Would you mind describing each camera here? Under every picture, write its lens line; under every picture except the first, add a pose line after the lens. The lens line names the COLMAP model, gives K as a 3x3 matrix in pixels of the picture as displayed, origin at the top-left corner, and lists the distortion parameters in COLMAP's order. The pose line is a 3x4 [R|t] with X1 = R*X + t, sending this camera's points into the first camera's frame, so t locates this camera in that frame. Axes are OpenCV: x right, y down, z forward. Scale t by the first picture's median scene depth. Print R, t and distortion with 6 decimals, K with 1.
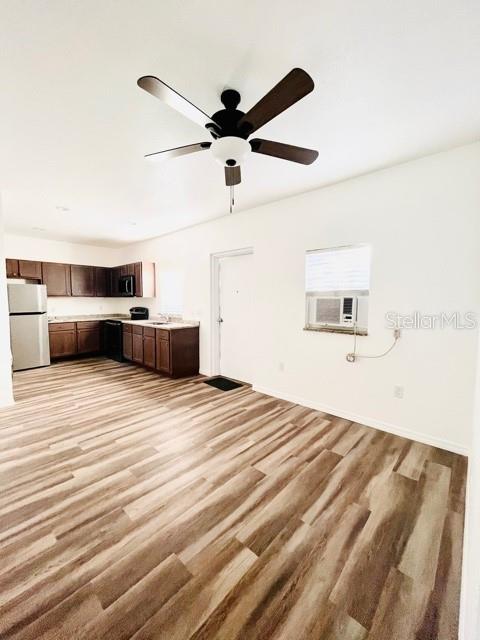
lens RADIAL K [[258.6, 0, 241.9], [0, 258.6, 315.6], [0, 0, 1]] dist [-0.003108, -0.000407]
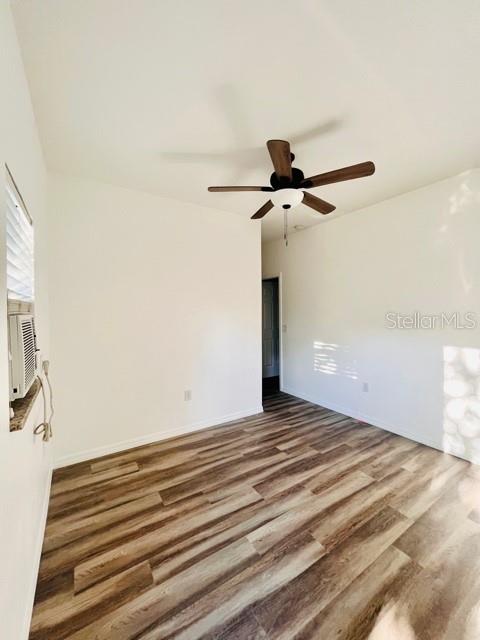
lens RADIAL K [[258.6, 0, 241.9], [0, 258.6, 315.6], [0, 0, 1]] dist [-0.003108, -0.000407]
pose [[-0.965904, -0.000028, 0.258899, -0.095287], [0.022572, 0.996183, 0.084317, -0.108517], [-0.257913, 0.087286, -0.962217, 1.412656]]
